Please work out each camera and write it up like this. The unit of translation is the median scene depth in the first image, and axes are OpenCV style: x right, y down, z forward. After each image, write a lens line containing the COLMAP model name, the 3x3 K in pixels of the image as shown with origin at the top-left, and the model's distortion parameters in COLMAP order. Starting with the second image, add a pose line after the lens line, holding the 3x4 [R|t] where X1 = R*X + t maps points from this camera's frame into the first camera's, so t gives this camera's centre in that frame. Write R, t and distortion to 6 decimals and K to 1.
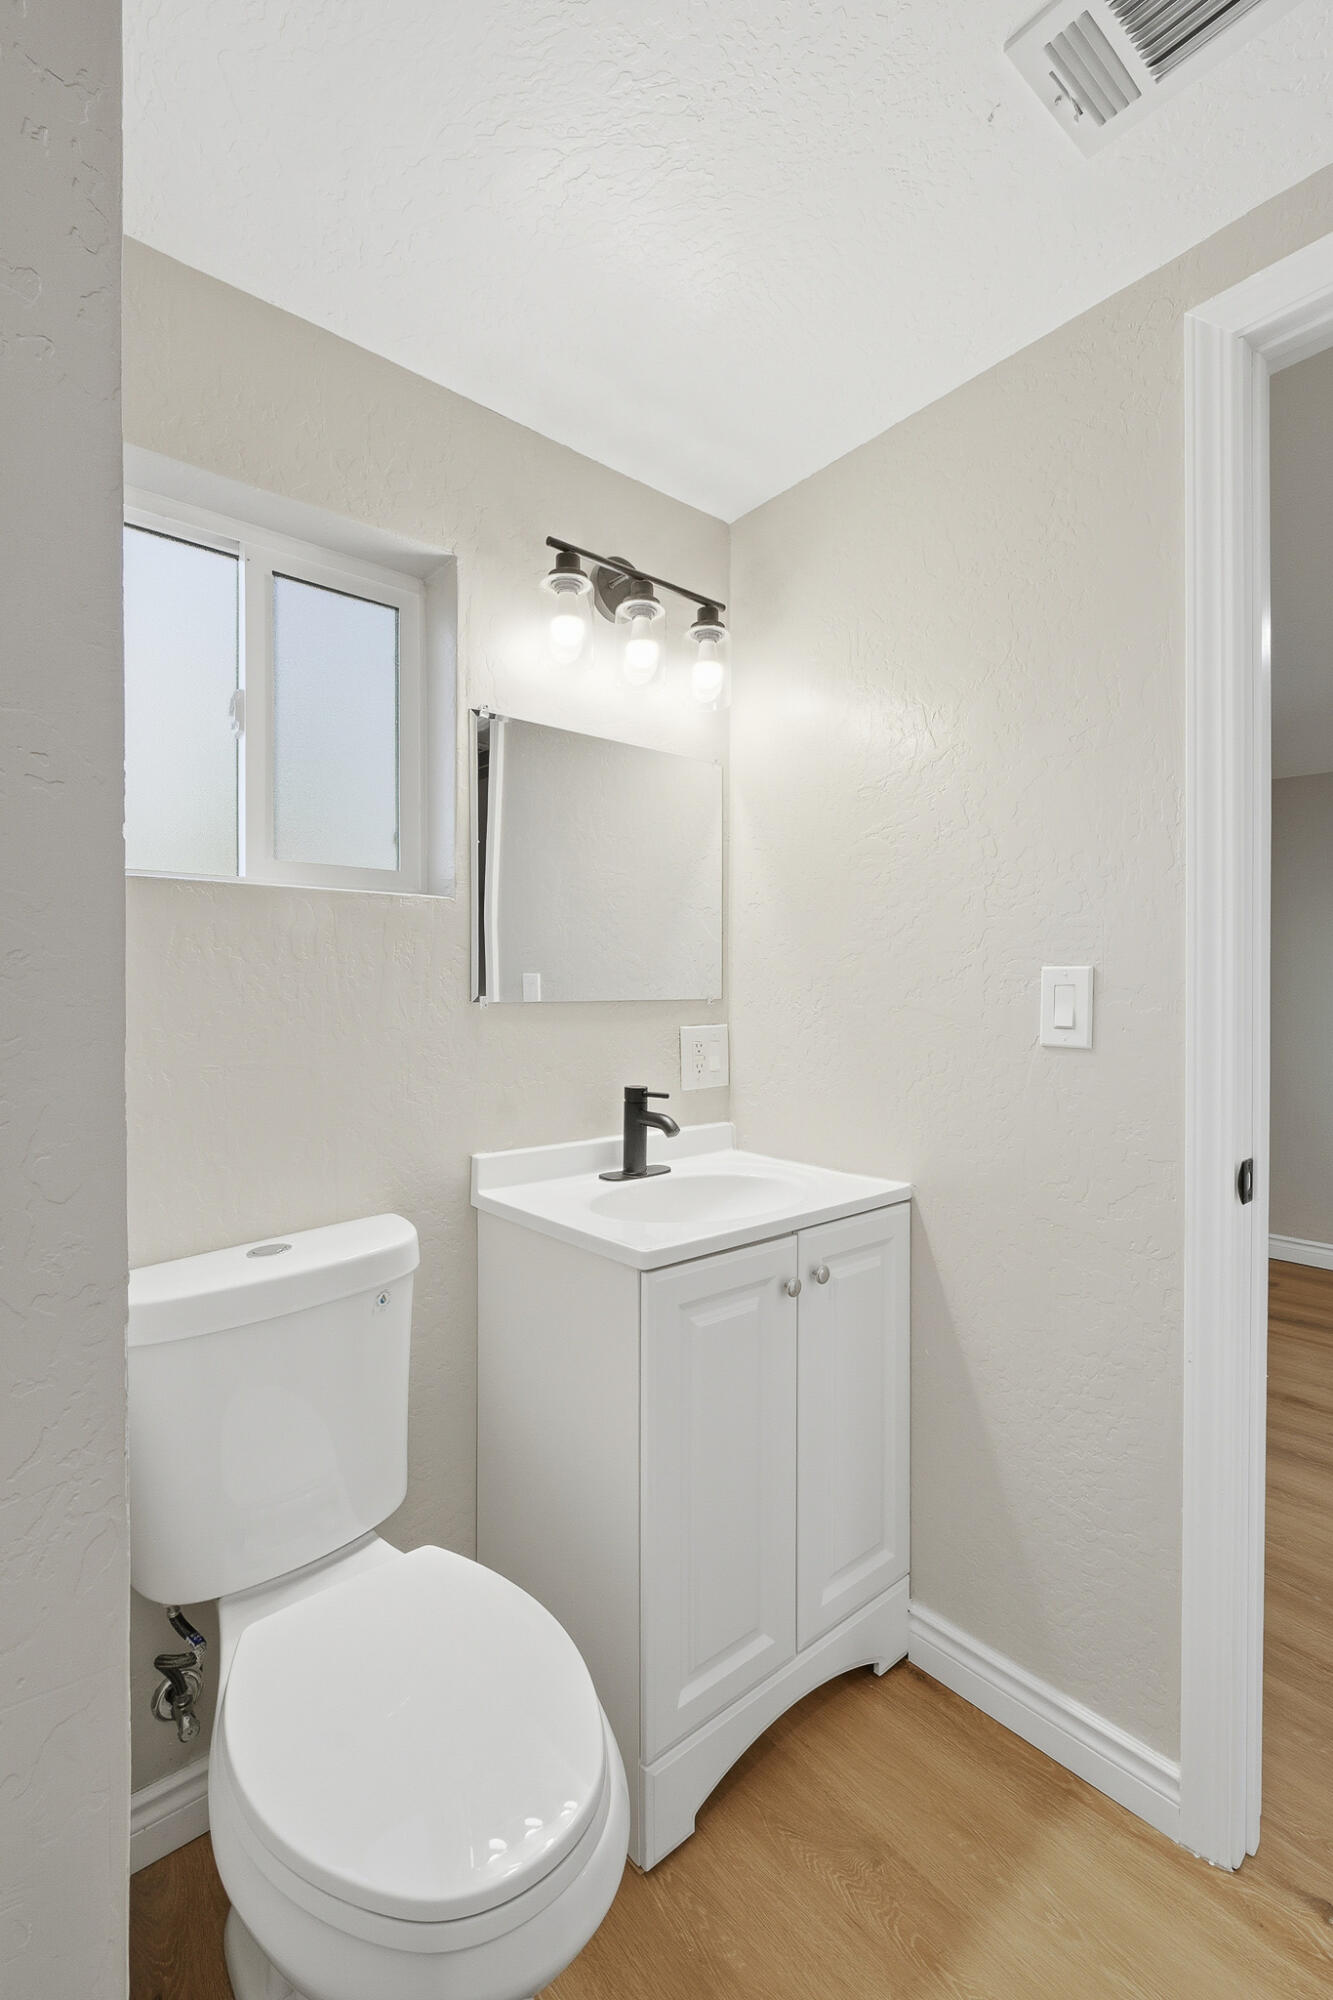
lens RADIAL K [[866.4, 0, 667.5], [0, 866.4, 995.1], [0, 0, 1]] dist [-0.001662, -0.000074]
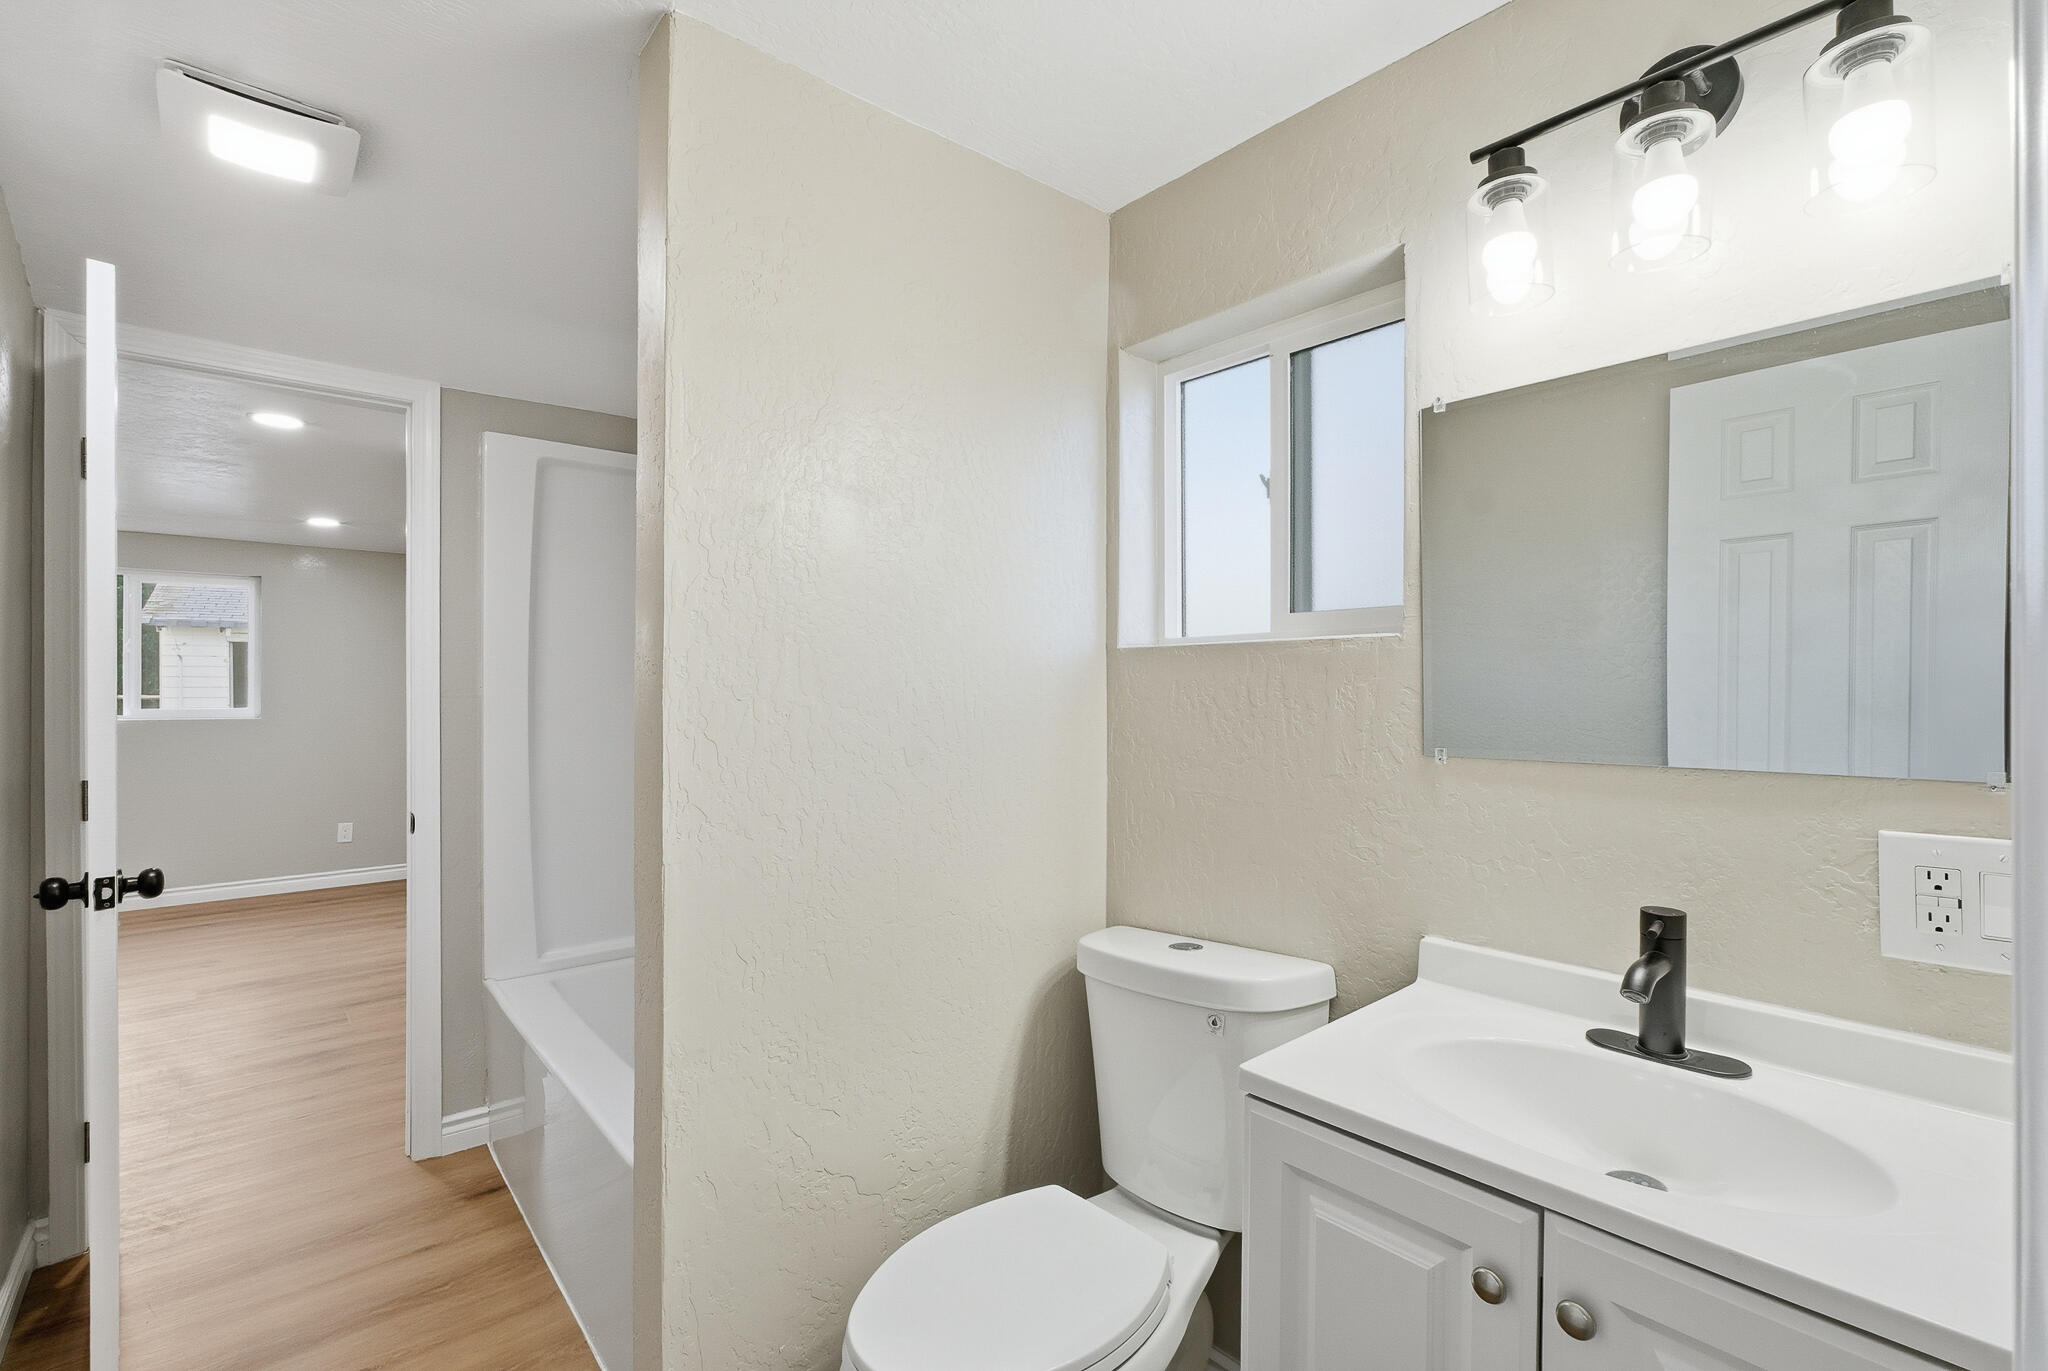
lens RADIAL K [[903.6, 0, 1025.8], [0, 903.6, 688.8], [0, 0, 1]] dist [-0.001358, -0.000253]
pose [[0.037435, -0.000559, -0.999299, 0.713580], [-0.006413, 0.999979, -0.000799, -0.058457], [0.999278, 0.006438, 0.037431, 0.641493]]
